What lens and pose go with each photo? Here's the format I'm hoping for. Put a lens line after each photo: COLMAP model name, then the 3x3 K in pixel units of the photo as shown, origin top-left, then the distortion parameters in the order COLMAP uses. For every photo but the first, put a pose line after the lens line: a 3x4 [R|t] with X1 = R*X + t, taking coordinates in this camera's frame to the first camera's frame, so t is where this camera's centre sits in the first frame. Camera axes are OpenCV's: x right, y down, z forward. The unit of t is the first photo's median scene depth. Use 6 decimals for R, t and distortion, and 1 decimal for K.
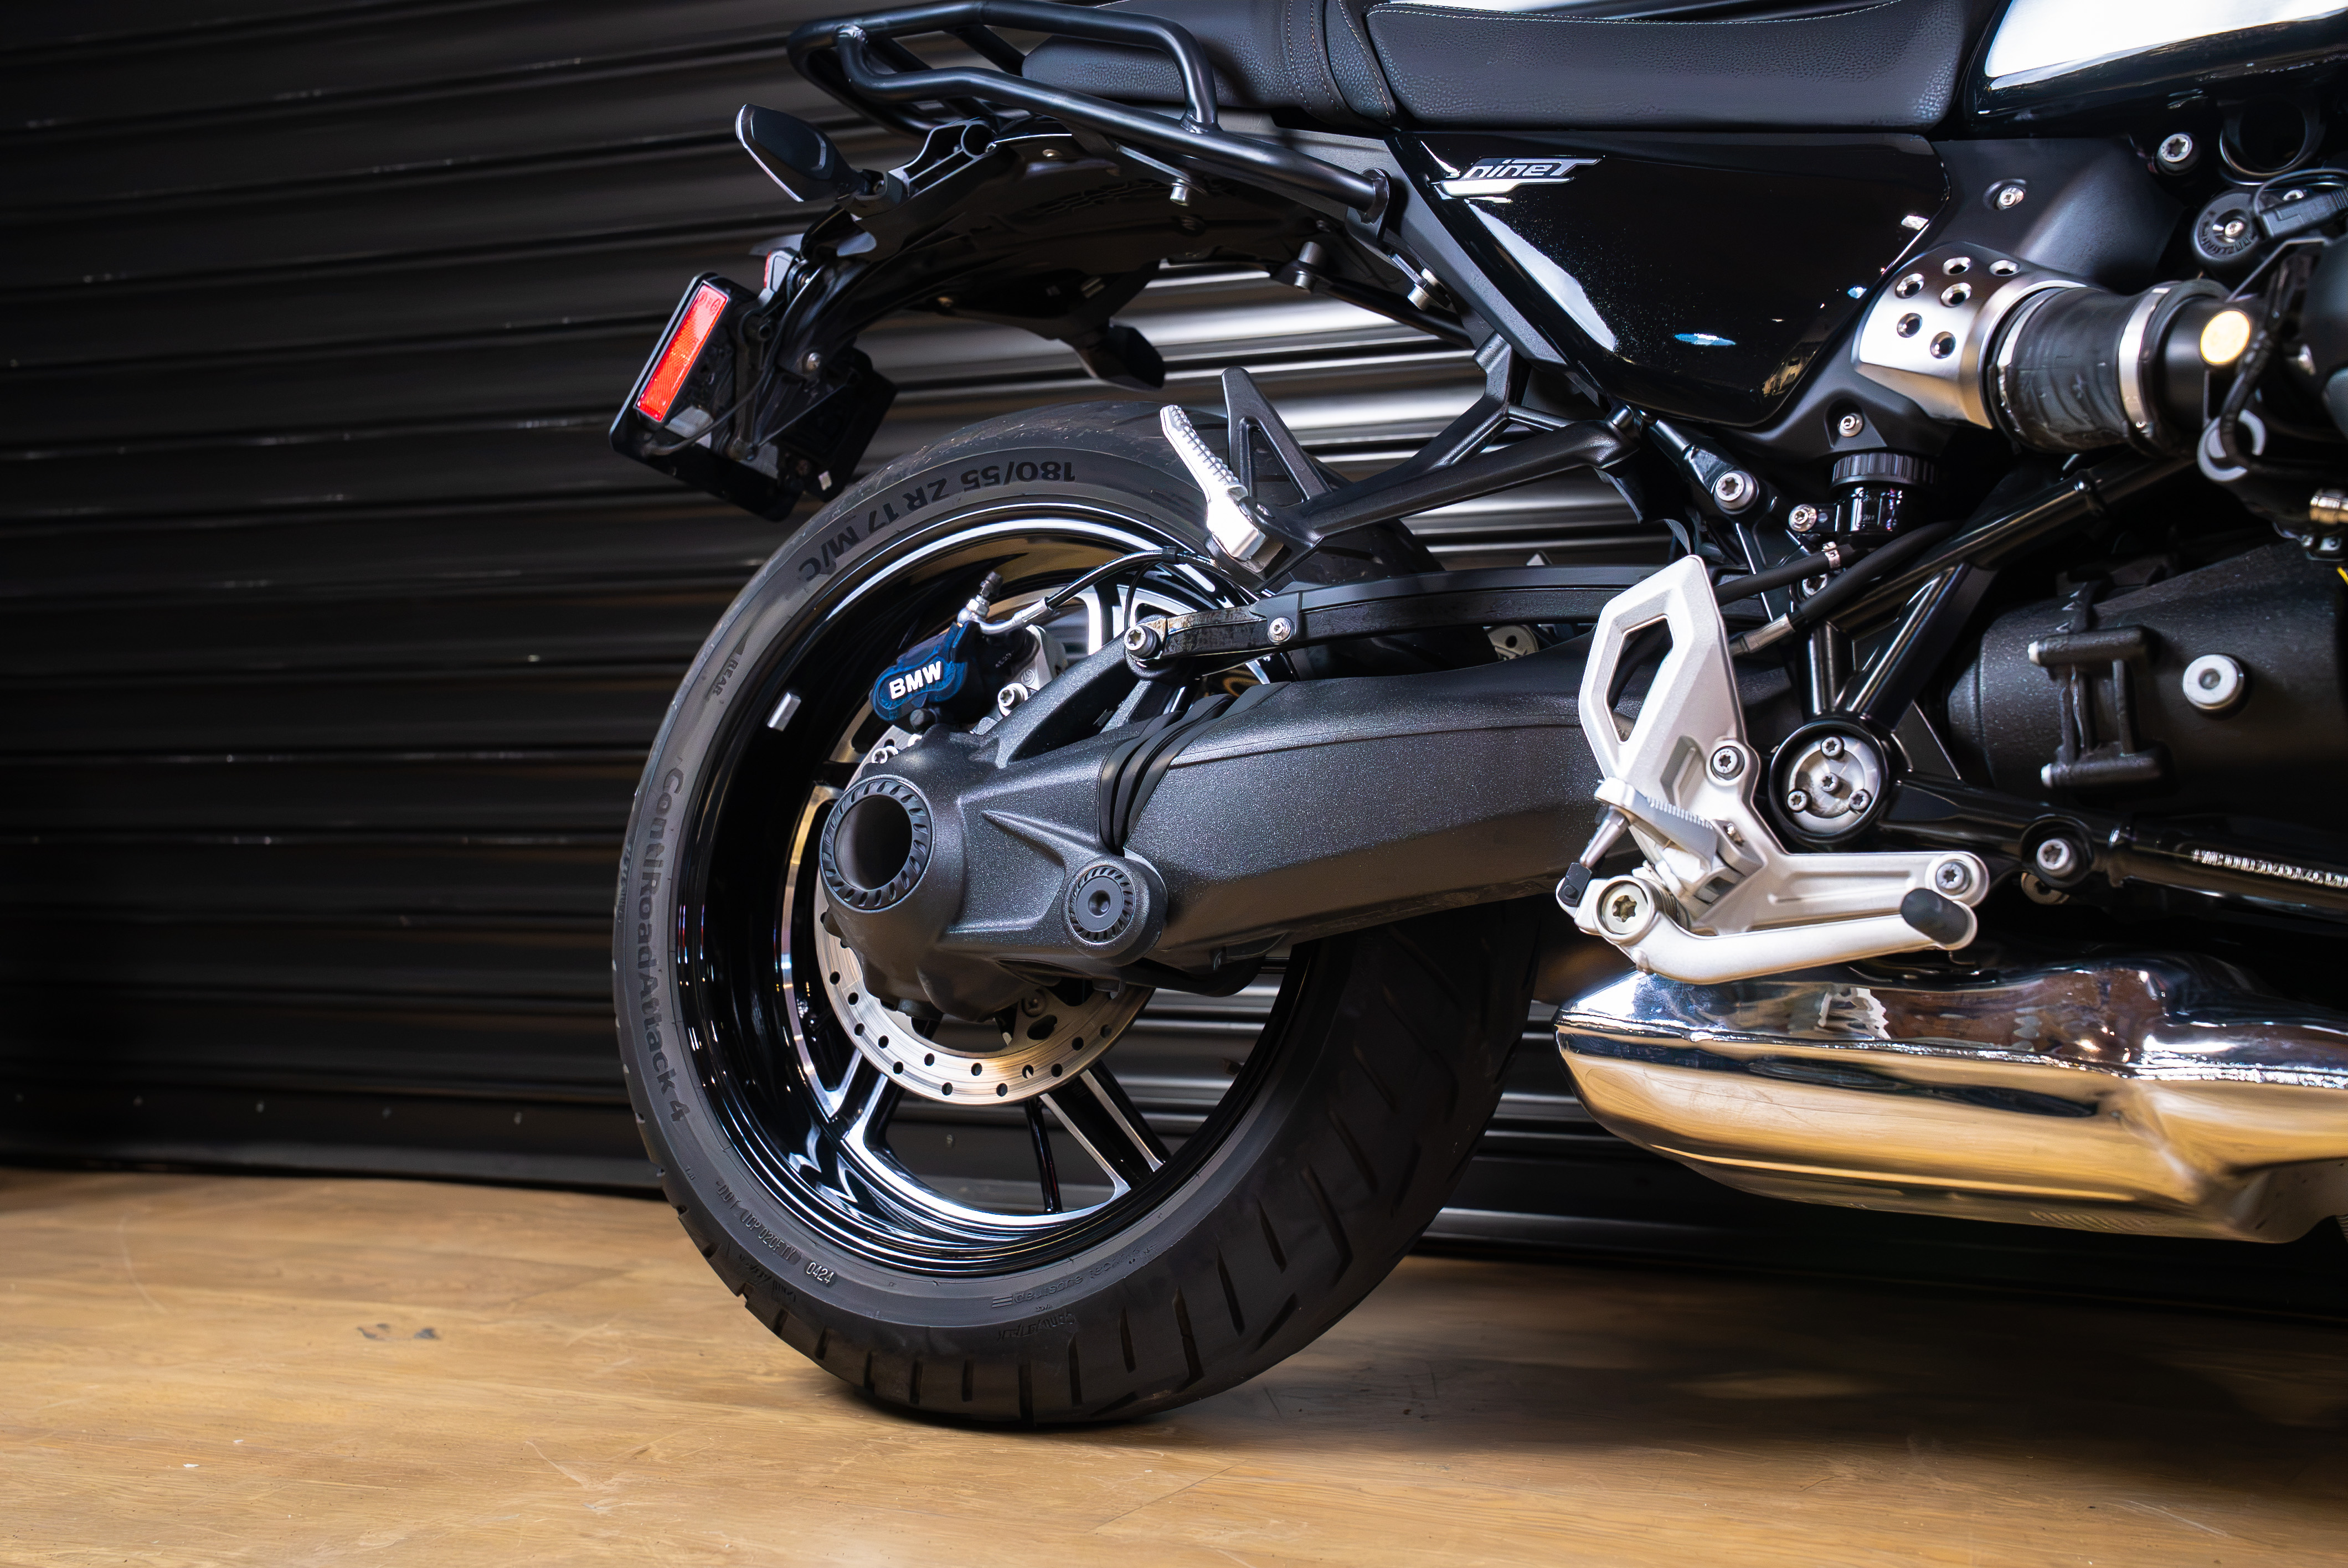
lens RADIAL K [[3274.7, 0, 1174.0], [0, 3274.7, 784.0], [0, 0, 1]] dist [0.169984, 0.027894]
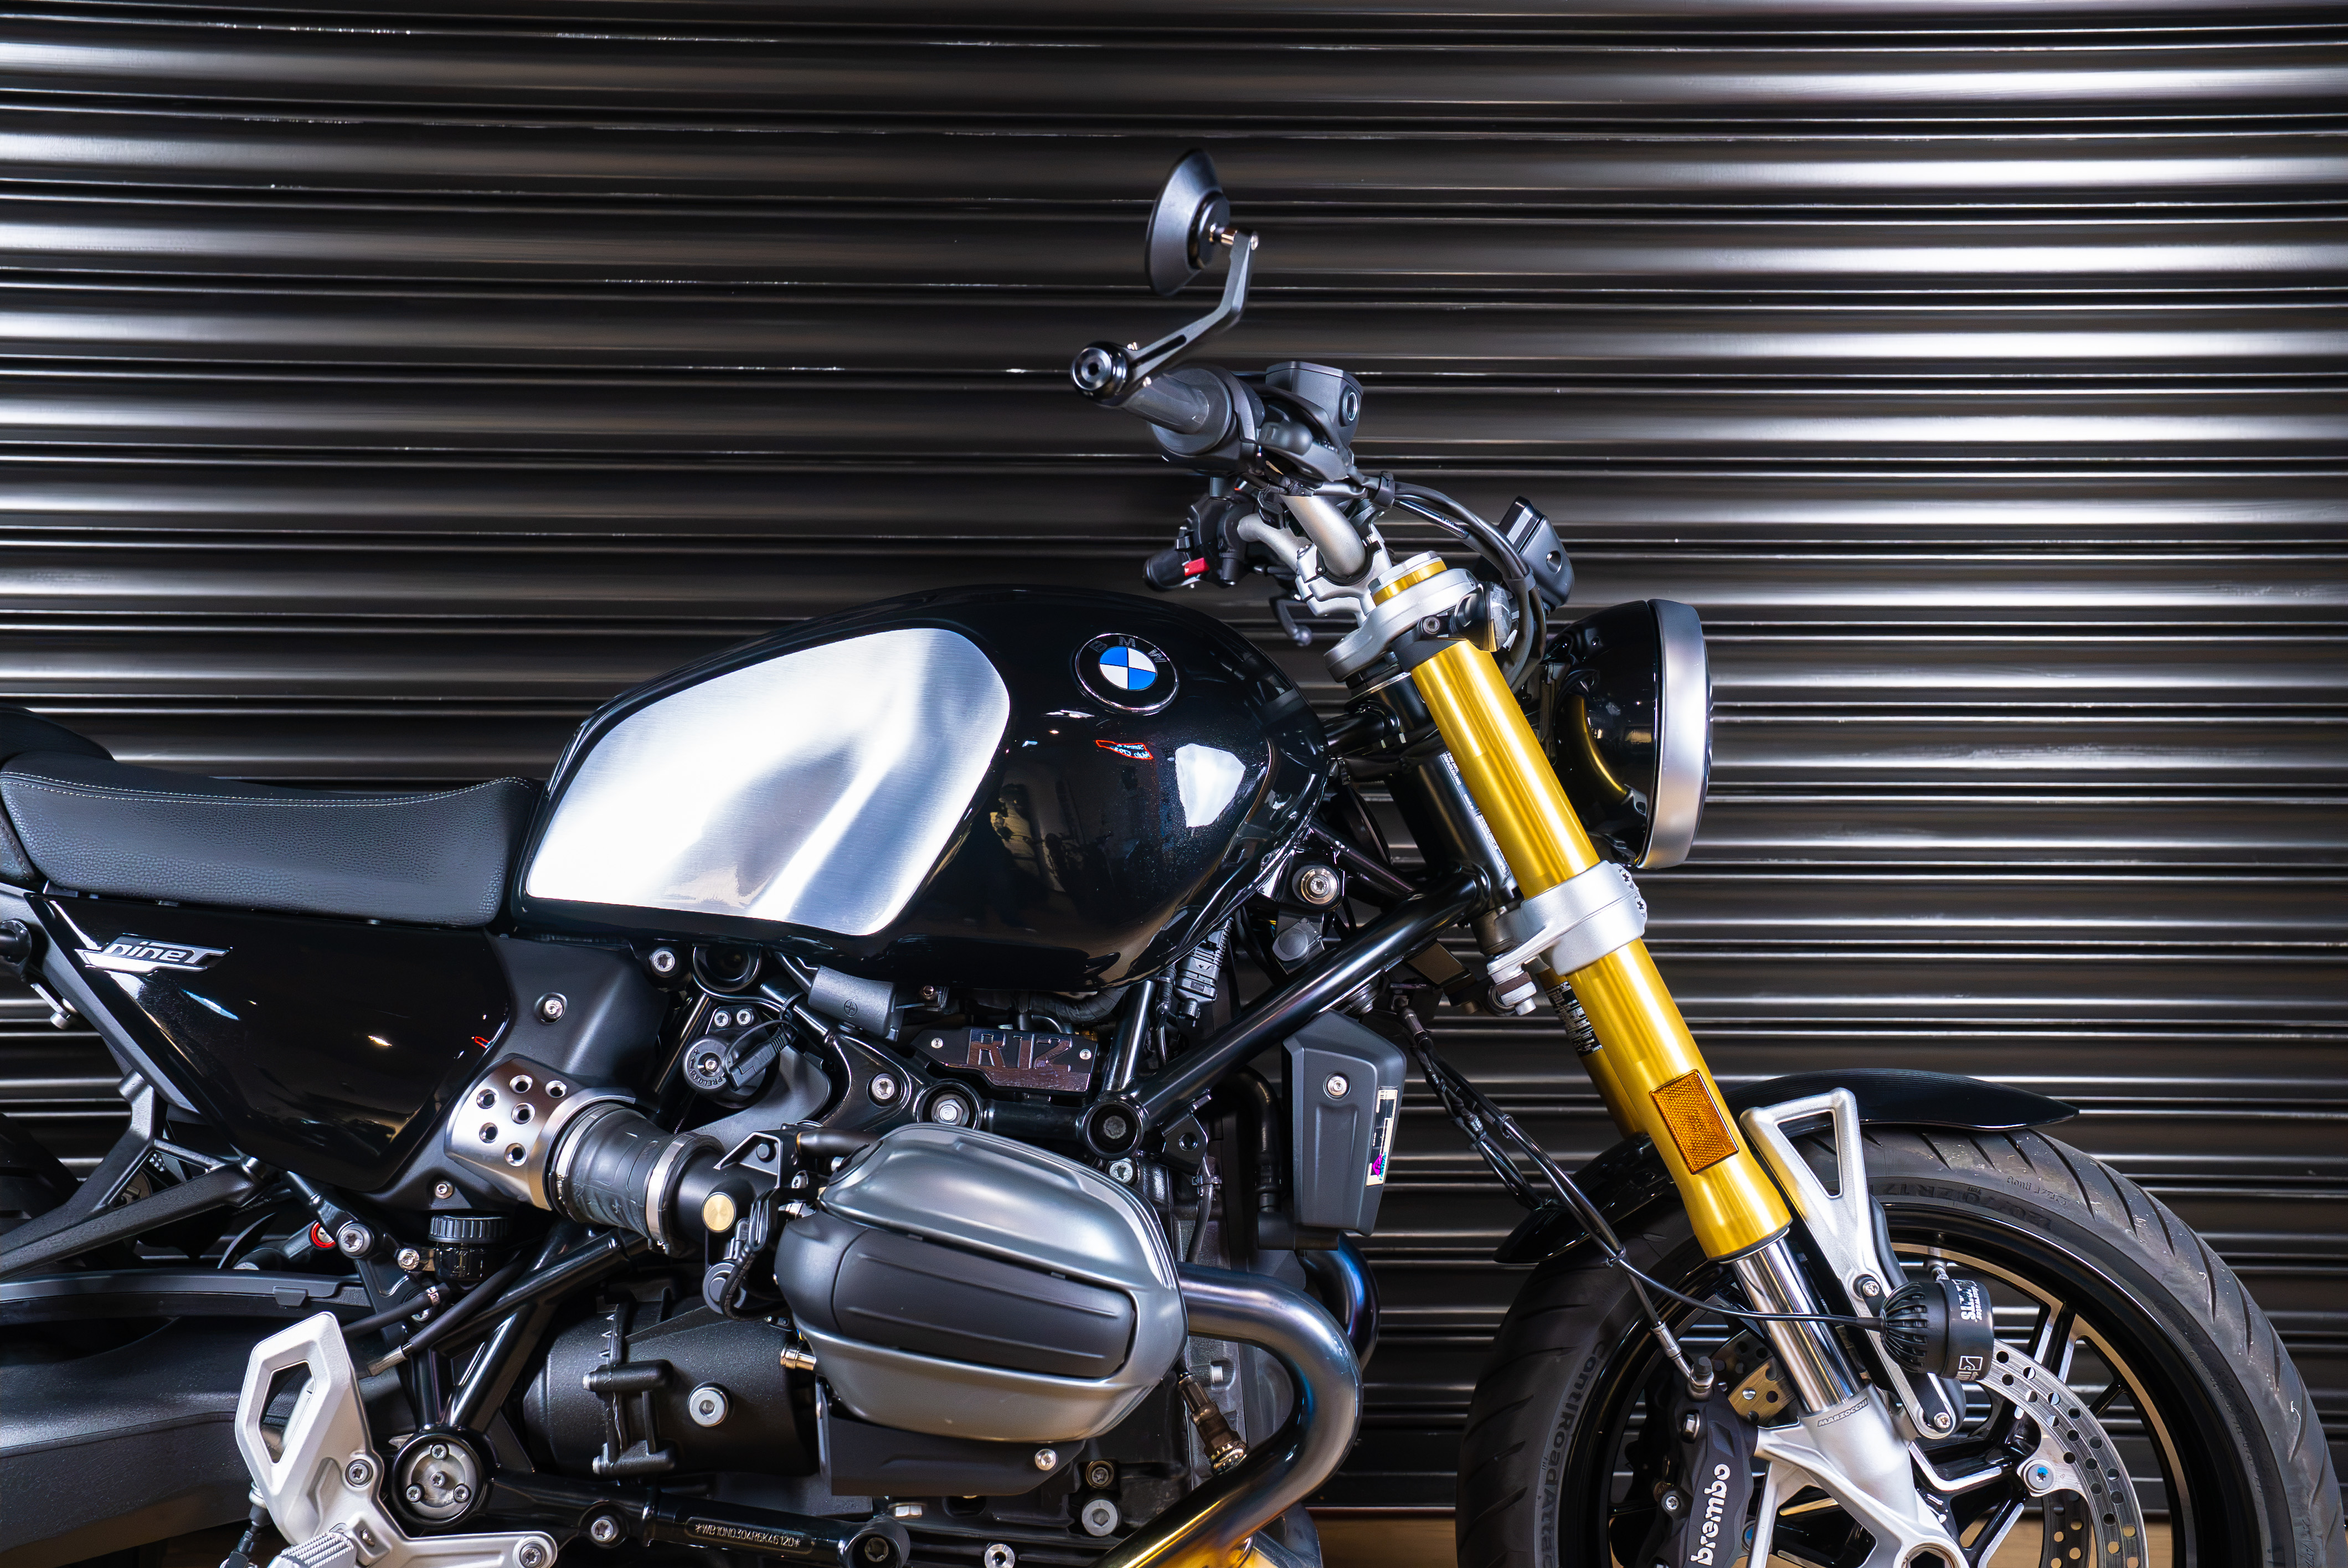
lens RADIAL K [[2701.6, 0, 1160.5], [0, 2701.6, 773.8], [0, 0, 1]] dist [0.012523, 0.256398]
pose [[0.859107, -0.053790, 0.508962, -0.090262], [-0.017000, 0.990914, 0.133420, -0.404717], [-0.511514, -0.123274, 0.850387, -0.057088]]
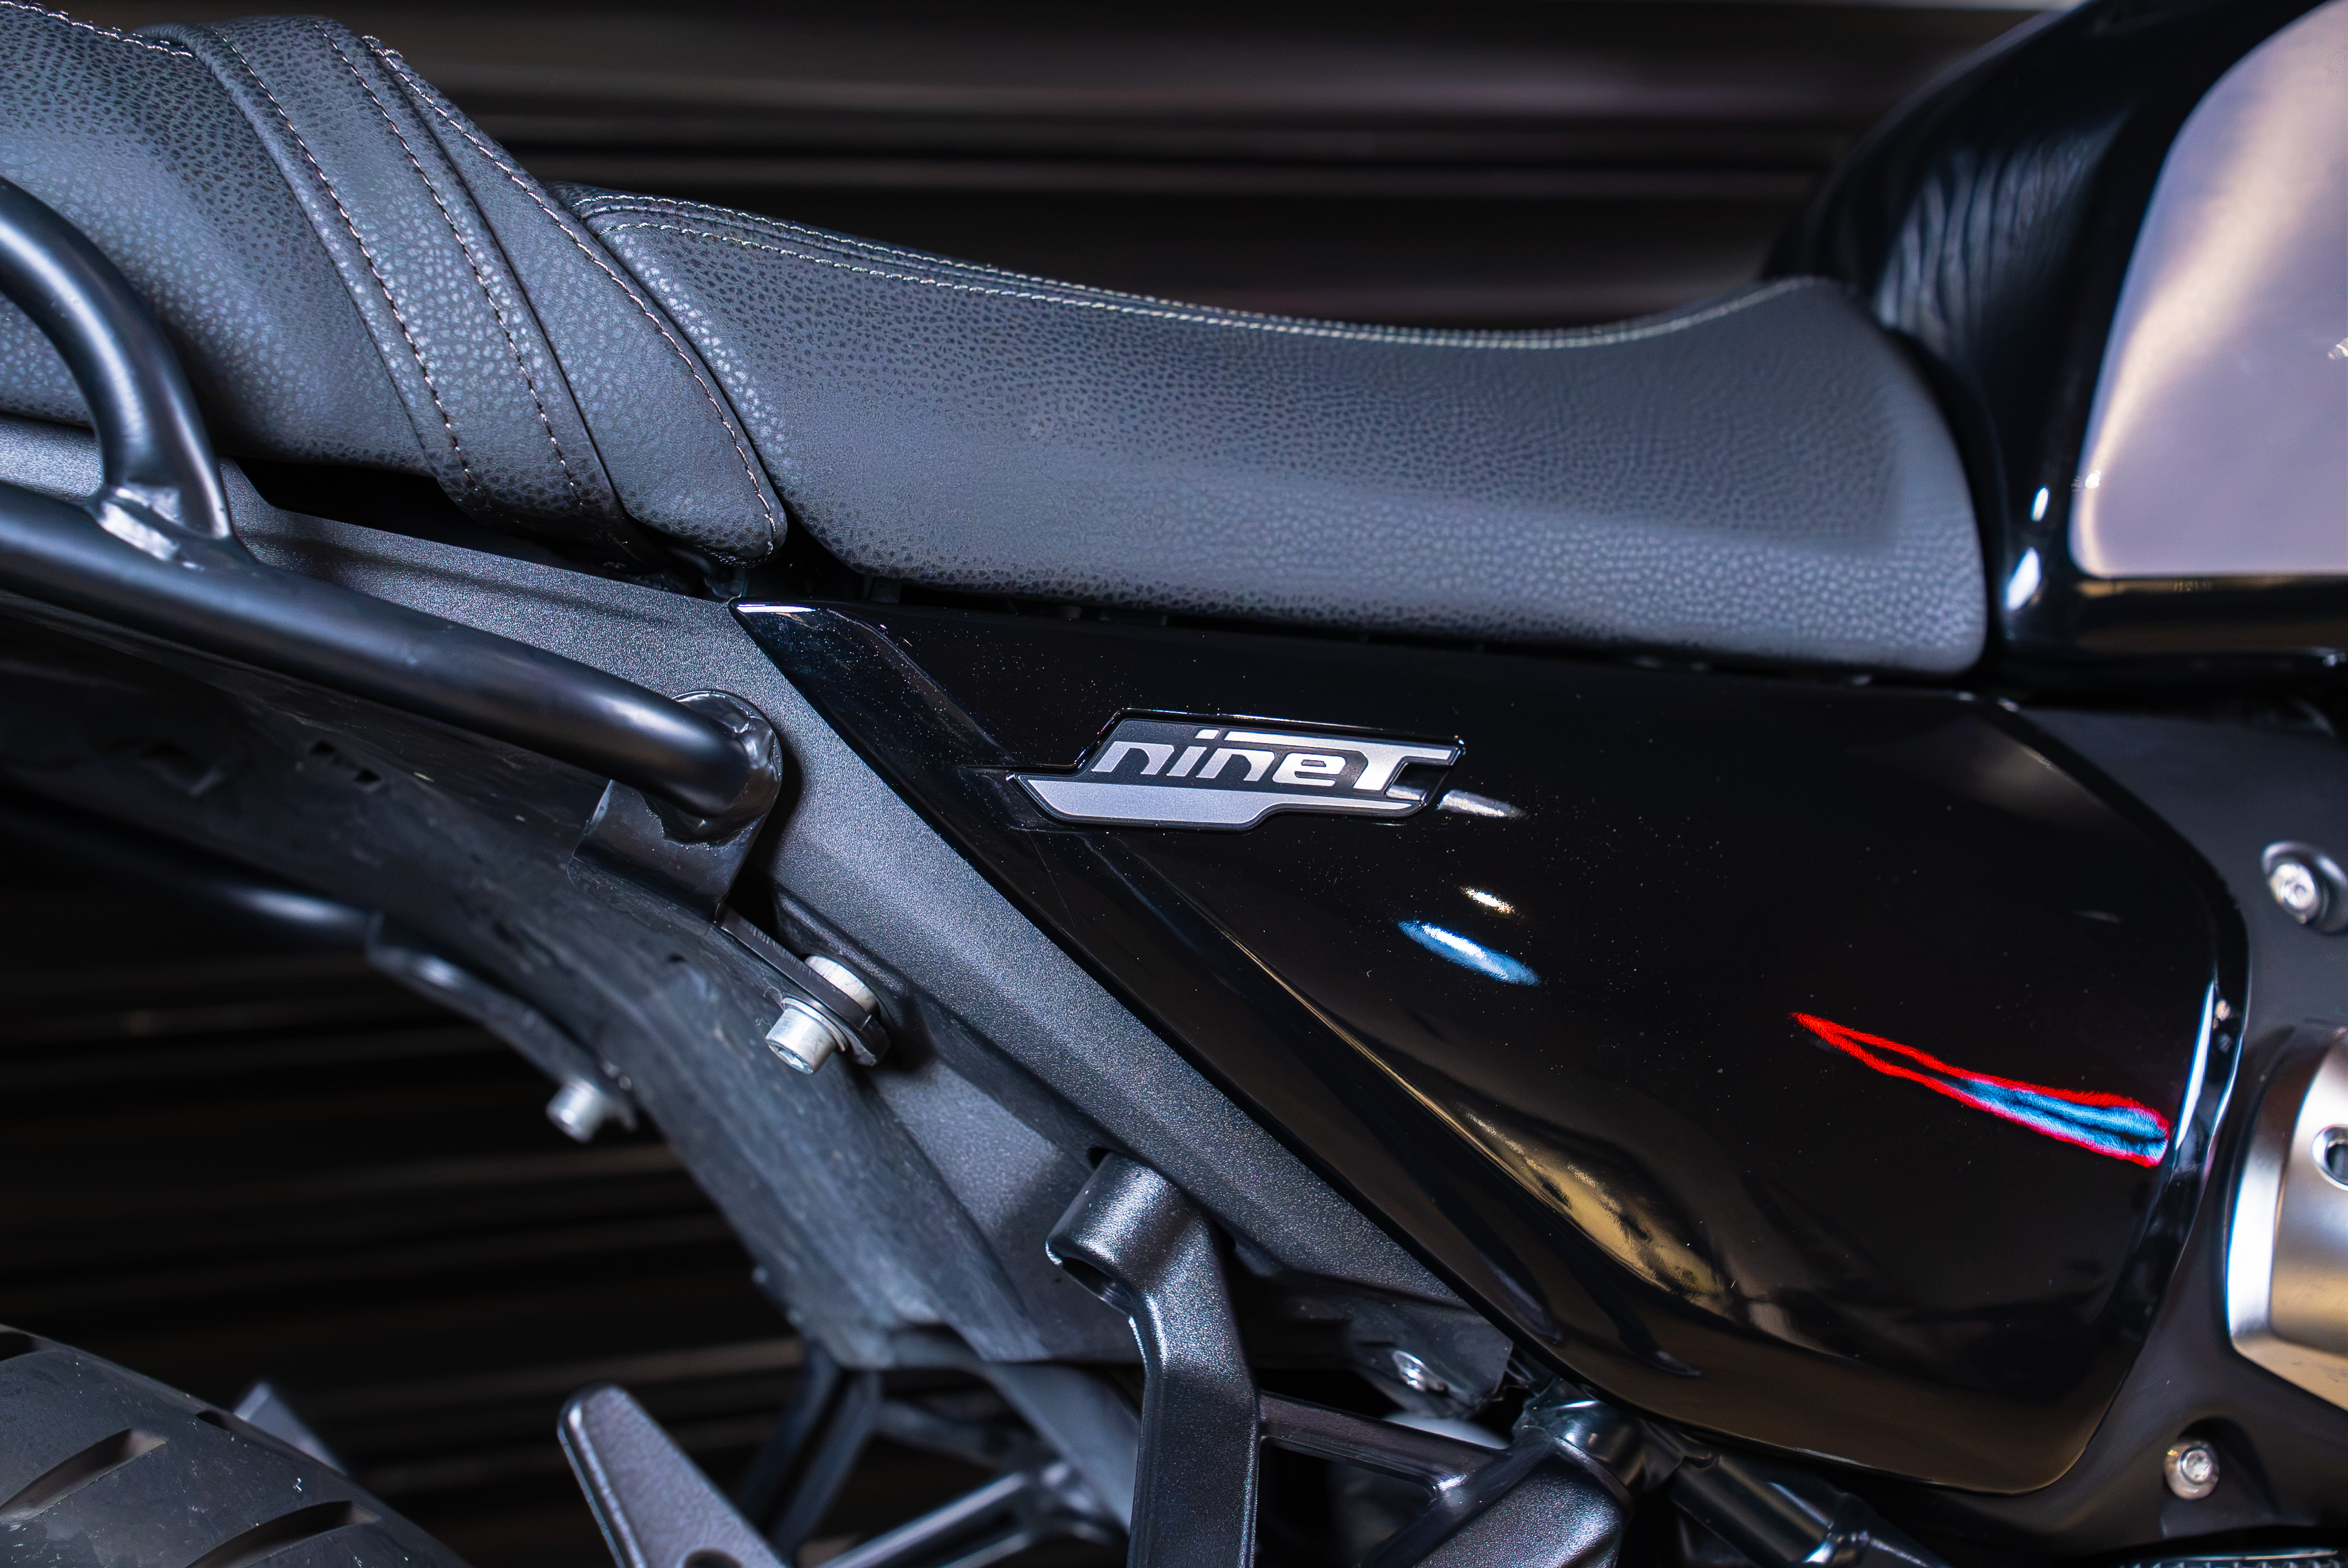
lens RADIAL K [[4332.9, 0, 1174.0], [0, 4332.9, 784.0], [0, 0, 1]] dist [0.440096, 0.030340]
pose [[0.607054, -0.064418, 0.792046, -0.294208], [0.010325, 0.997264, 0.073195, -0.224466], [-0.794594, -0.036255, 0.606058, 0.727246]]
